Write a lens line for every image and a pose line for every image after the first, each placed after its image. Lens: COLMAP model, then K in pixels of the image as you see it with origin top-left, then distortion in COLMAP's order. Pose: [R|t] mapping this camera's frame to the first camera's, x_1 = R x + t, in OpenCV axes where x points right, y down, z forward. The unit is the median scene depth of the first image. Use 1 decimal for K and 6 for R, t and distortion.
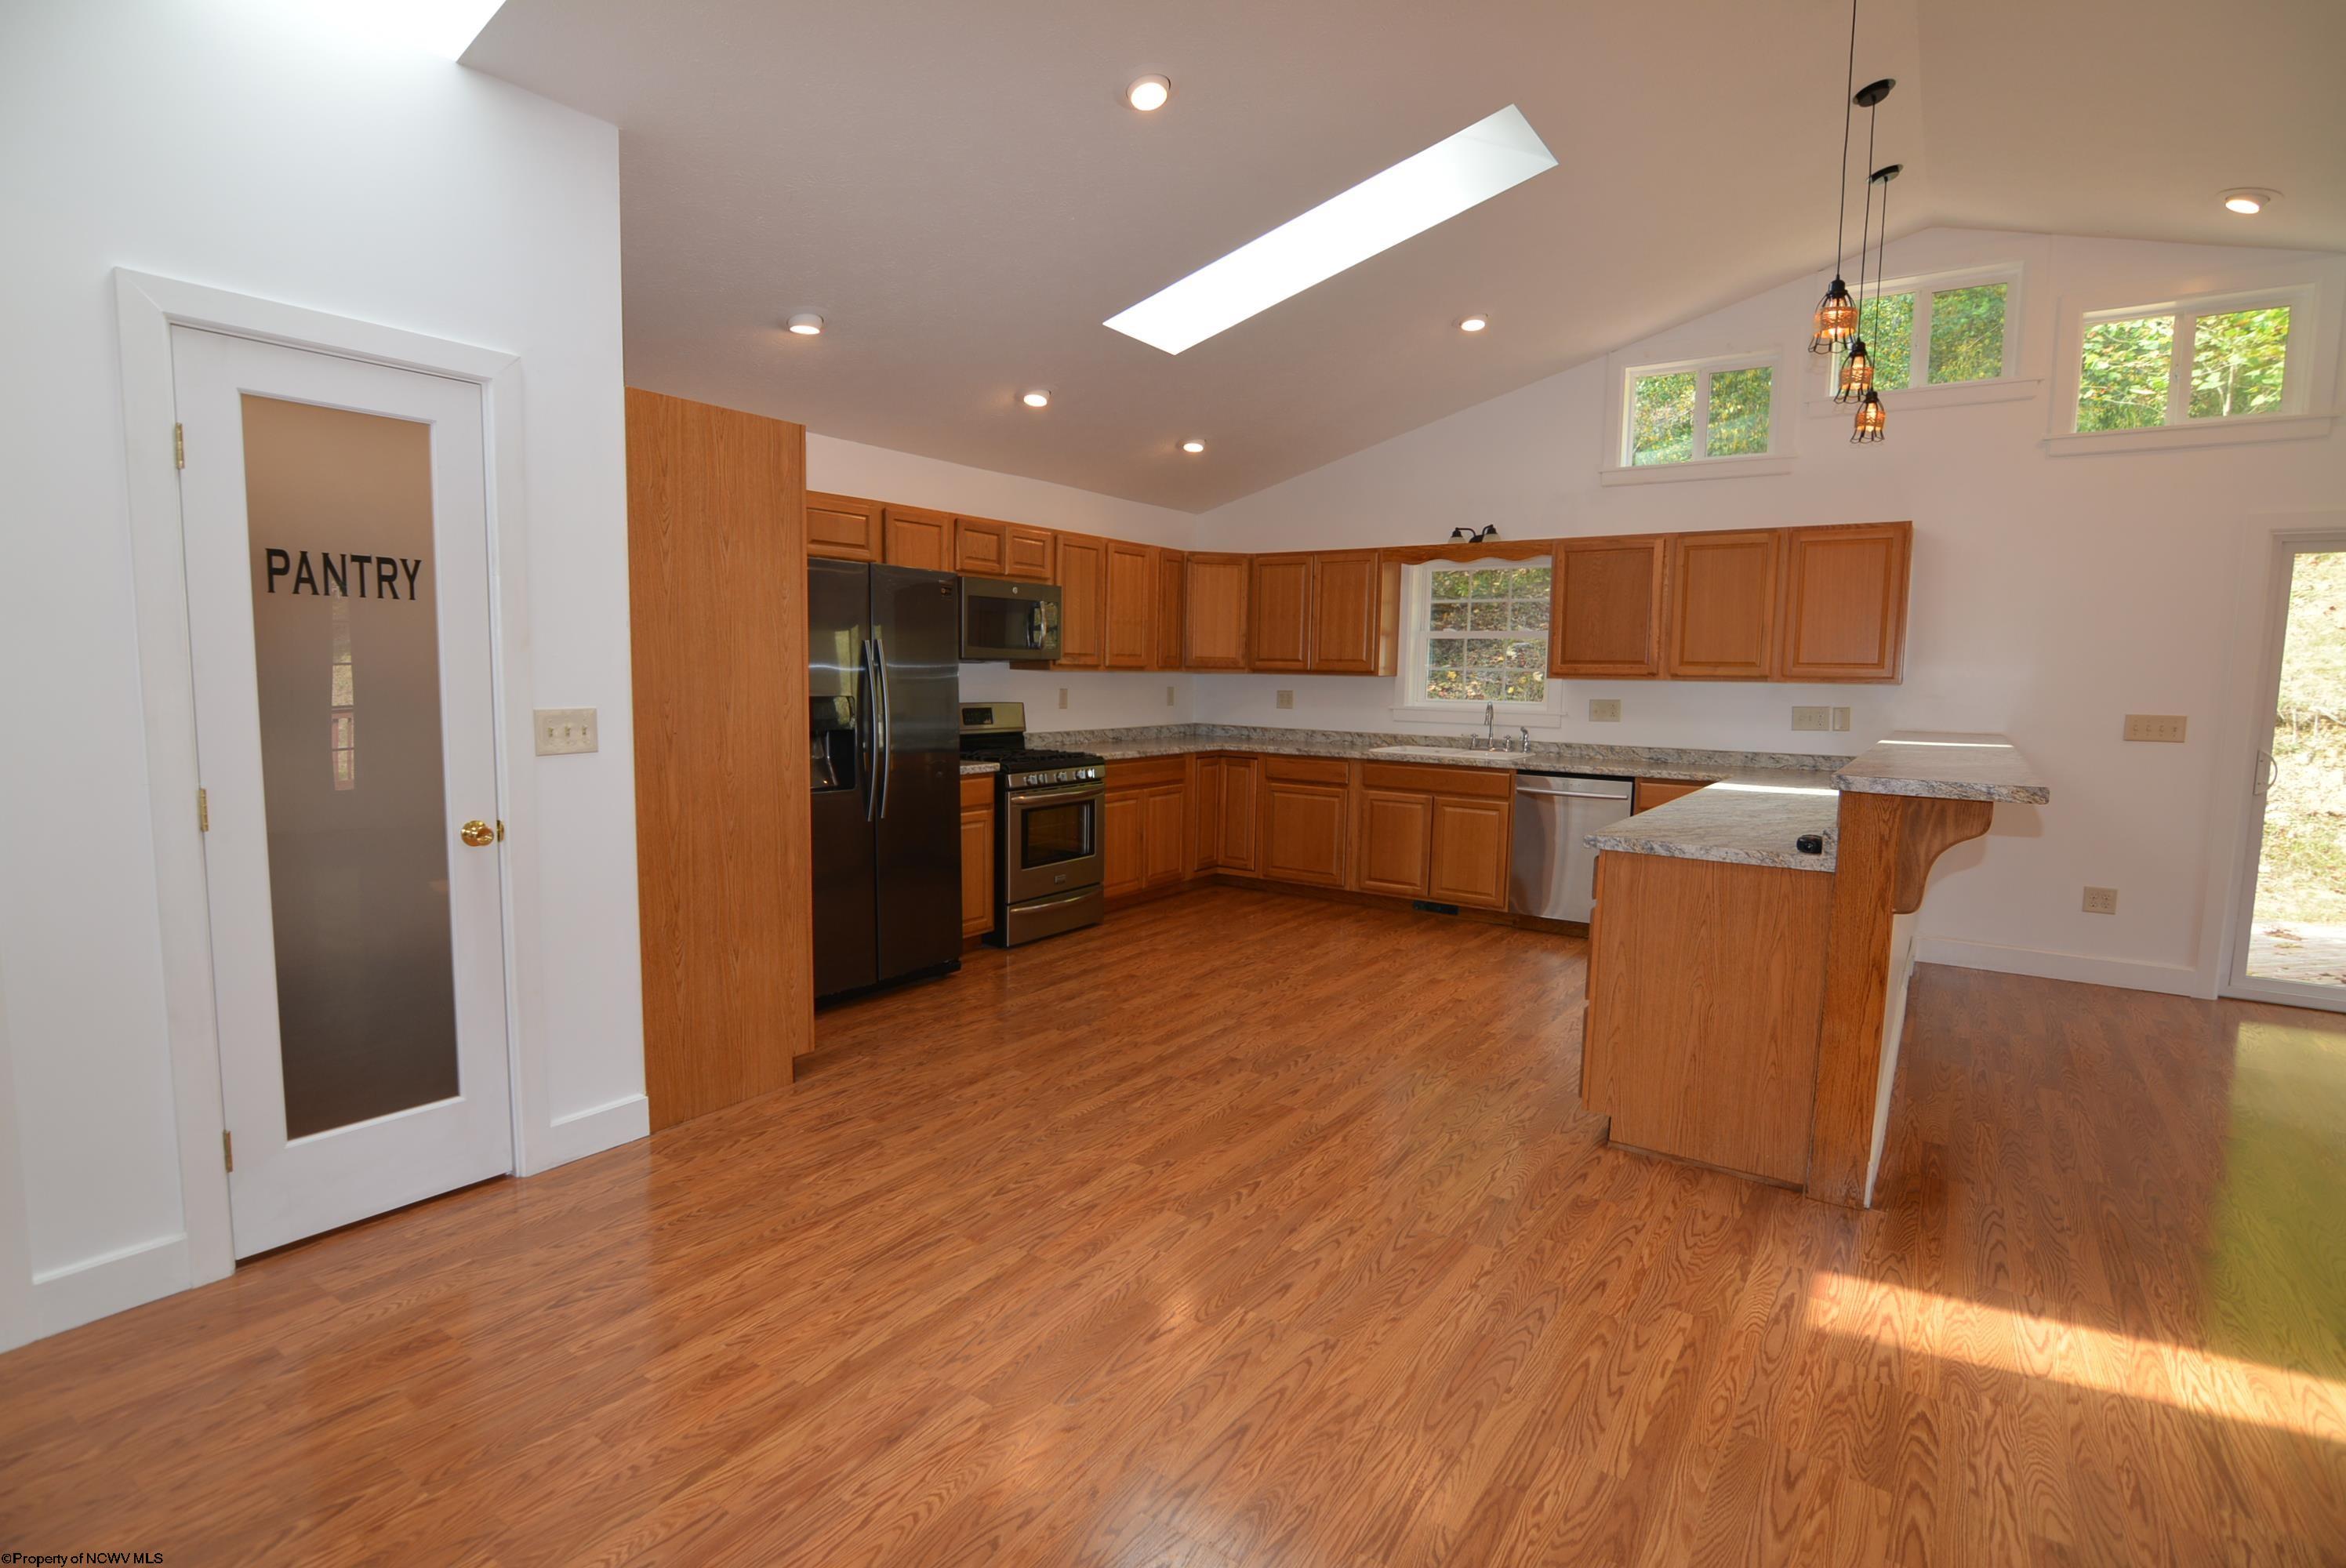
lens RADIAL K [[1148.8, 0, 1165.9], [0, 1148.8, 792.1], [0, 0, 1]] dist [-0.034824, 0.011572]
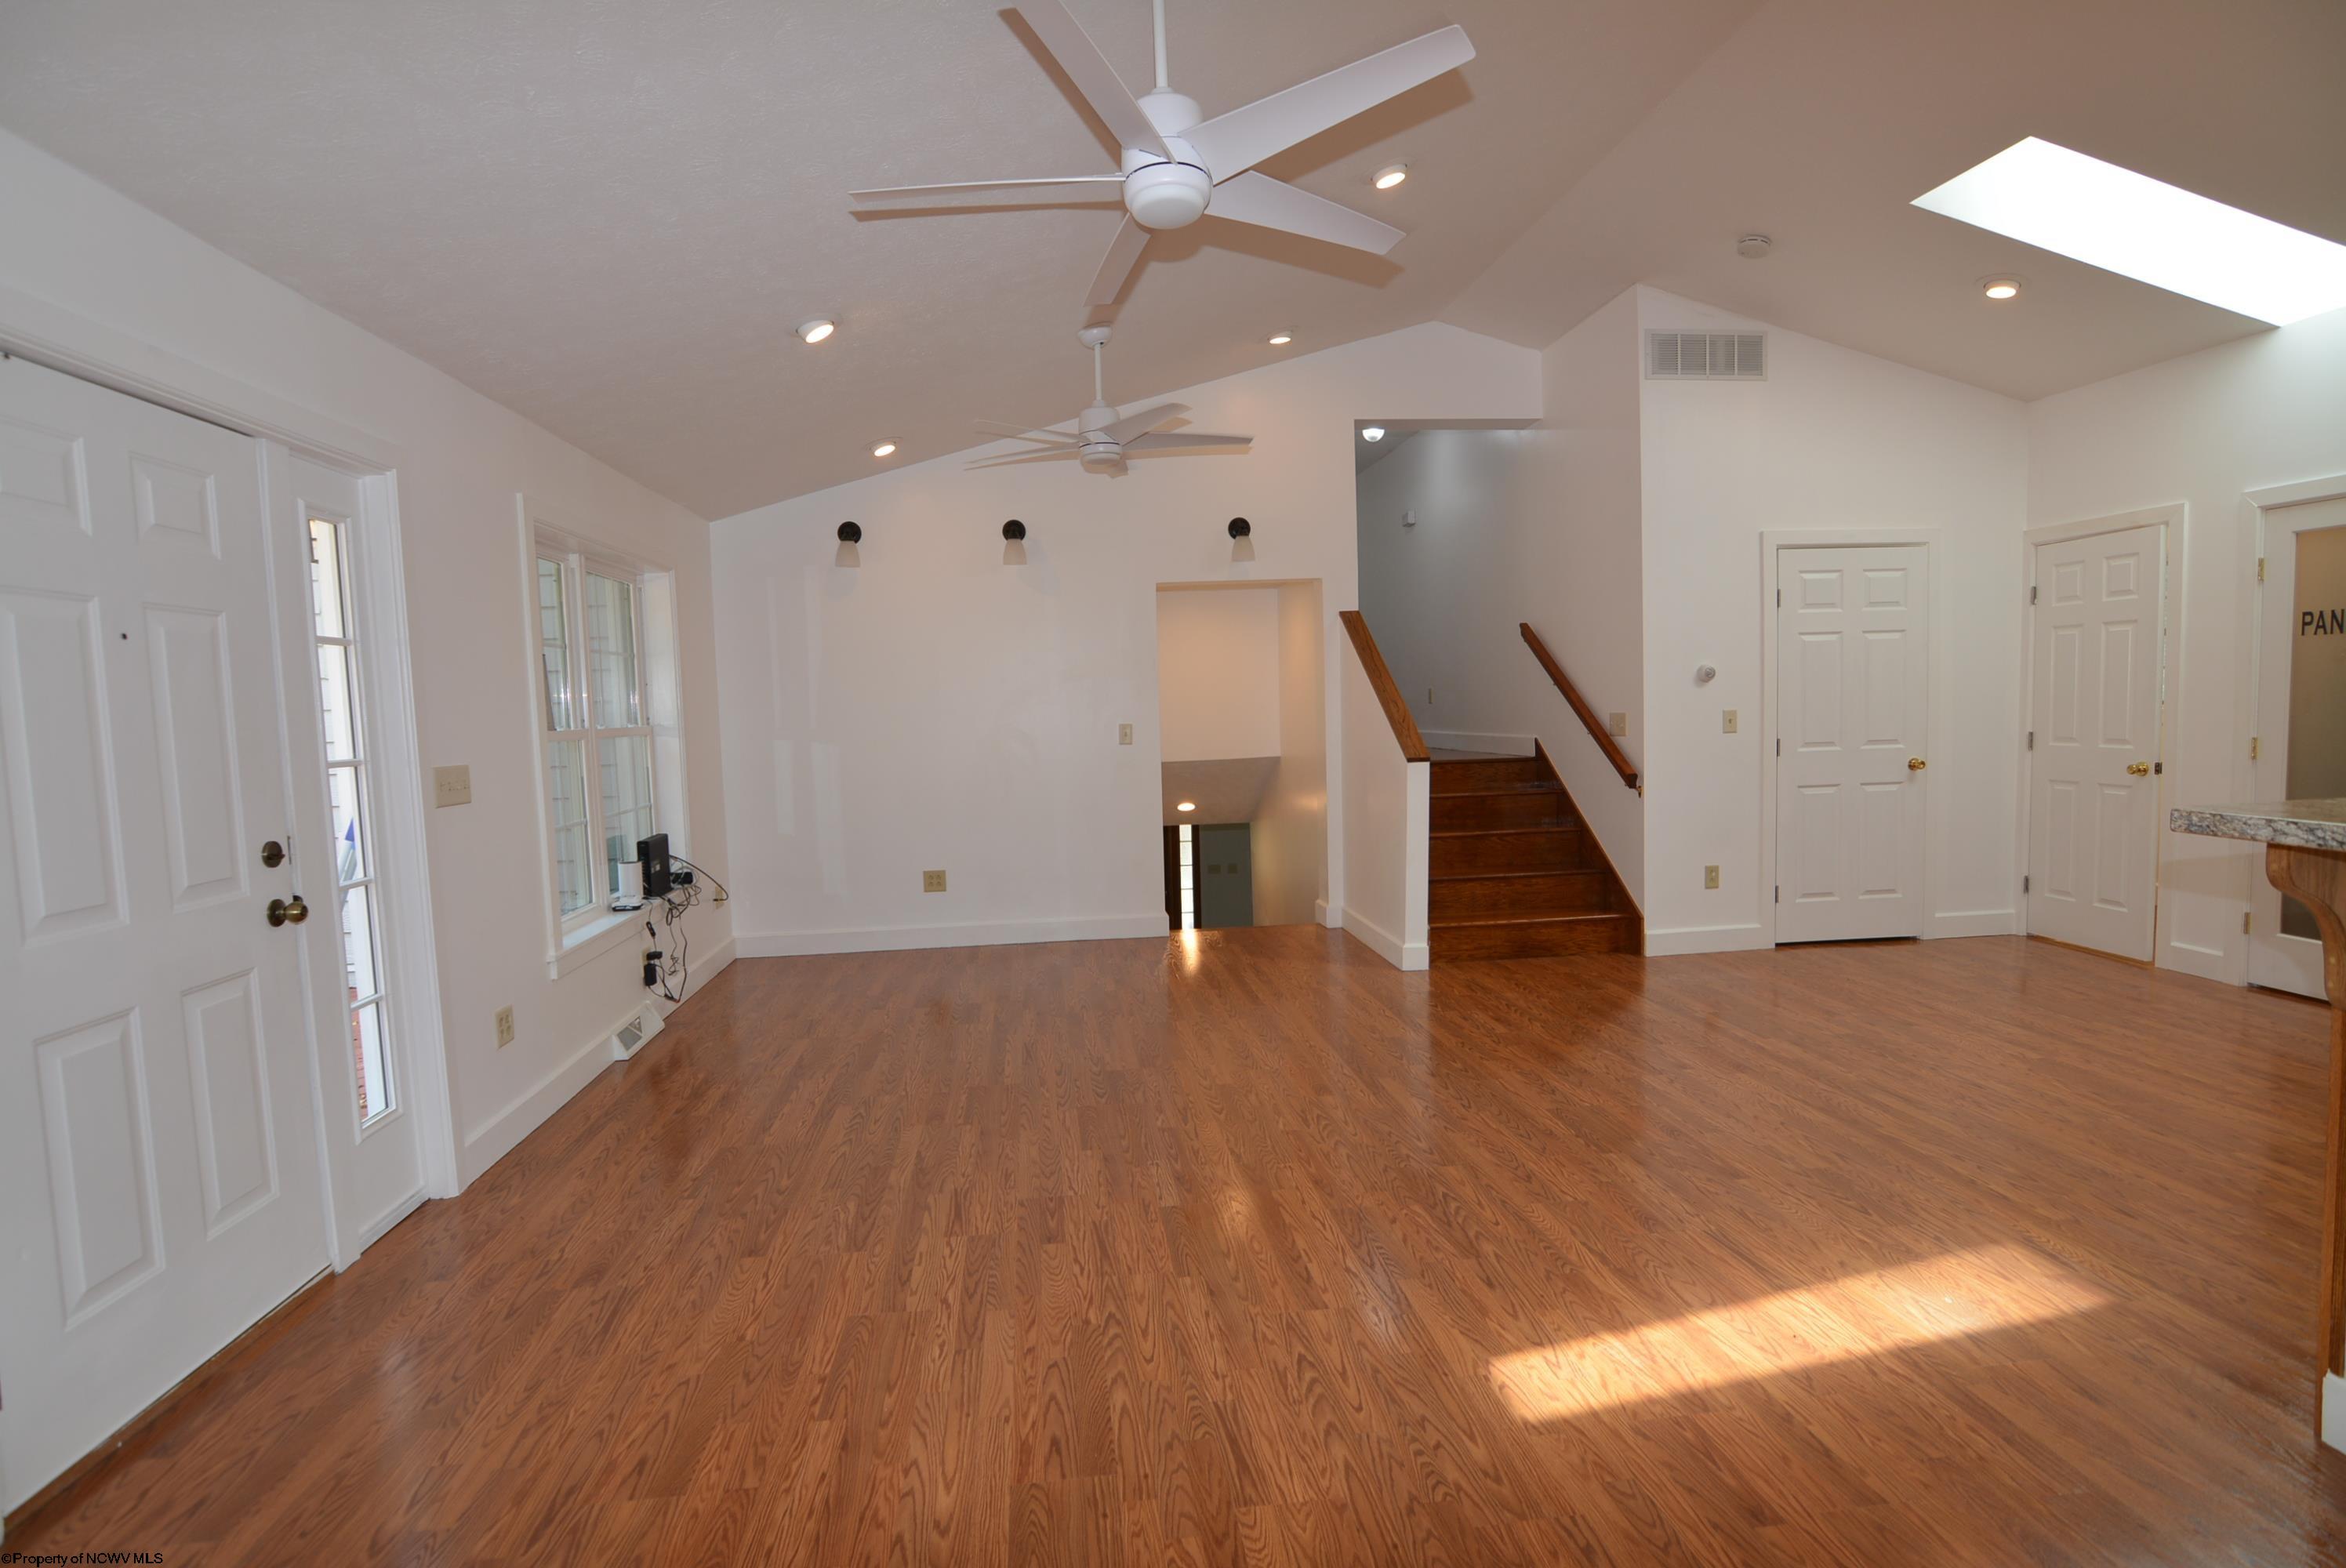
lens RADIAL K [[1153.4, 0, 1160.6], [0, 1153.4, 791.4], [0, 0, 1]] dist [-0.034224, 0.012722]
pose [[-0.751617, 0.056671, -0.657161, 0.820445], [-0.052743, 0.987948, 0.145521, -0.041261], [0.657488, 0.144037, -0.739569, 0.516401]]
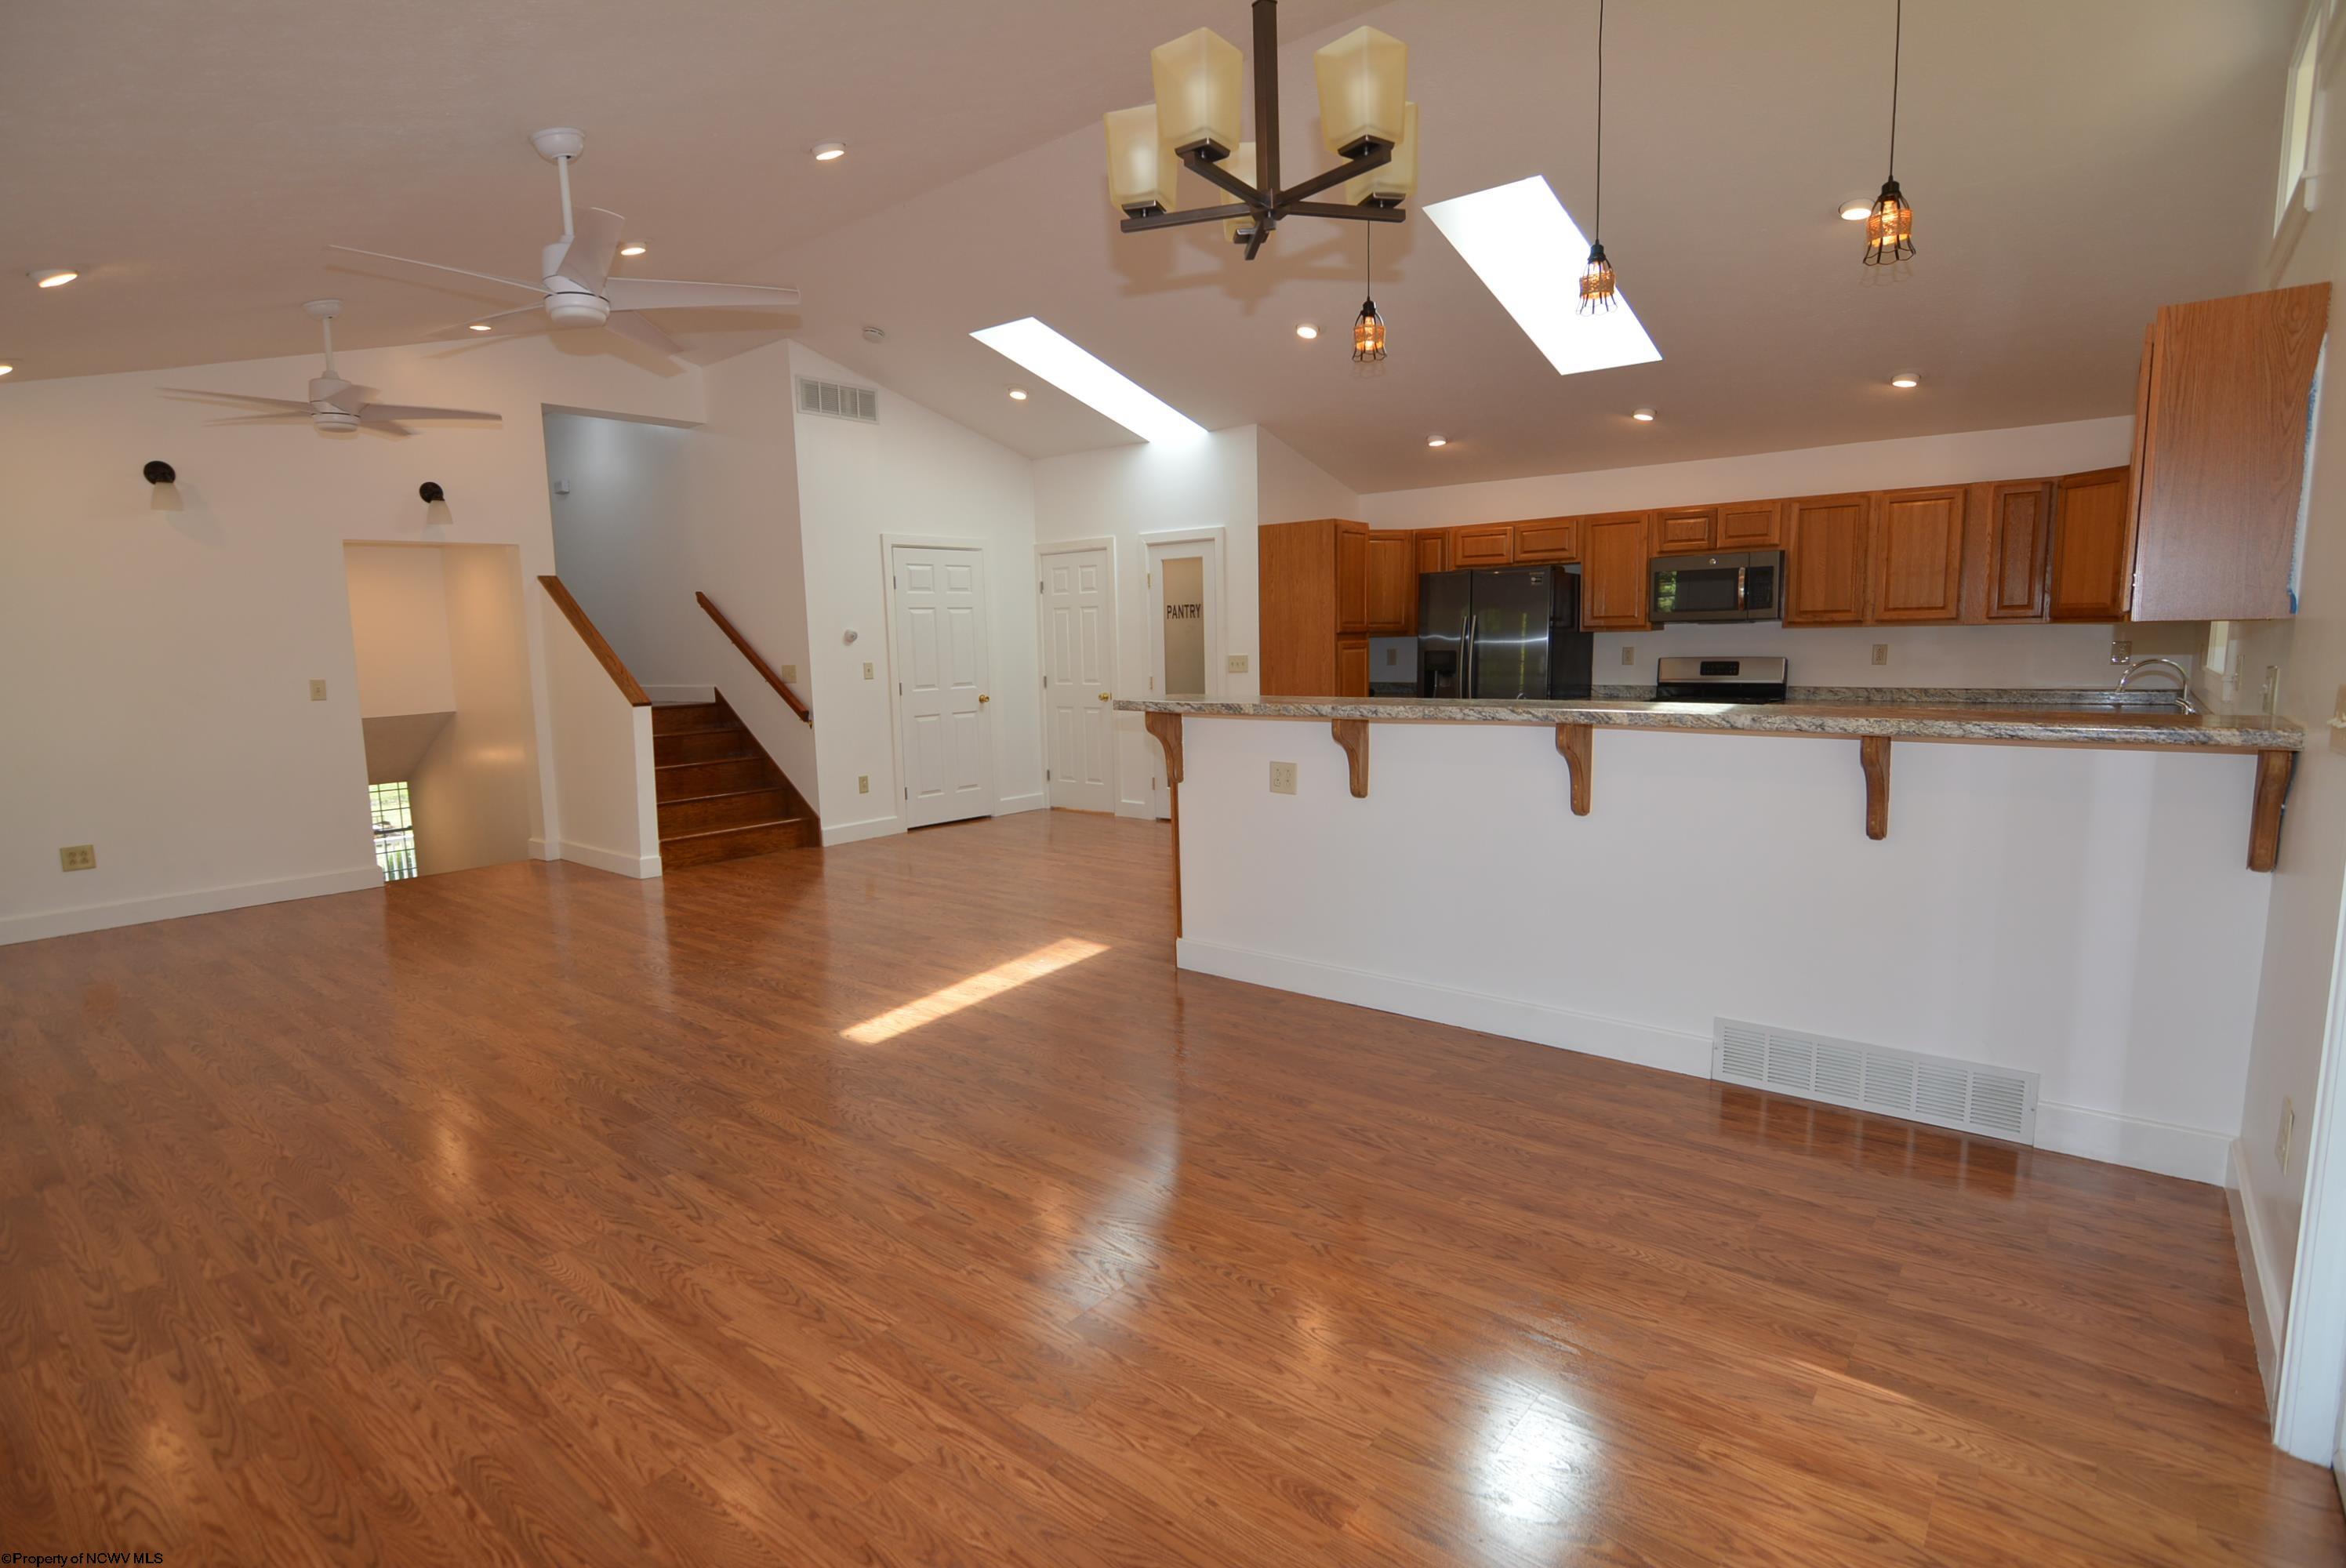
lens RADIAL K [[1153.4, 0, 1160.6], [0, 1153.4, 791.4], [0, 0, 1]] dist [-0.034224, 0.012722]
pose [[-0.084215, 0.117043, -0.989550, 1.154778], [-0.085235, 0.988592, 0.124183, -0.040863], [0.992795, 0.094802, -0.073279, 0.561153]]
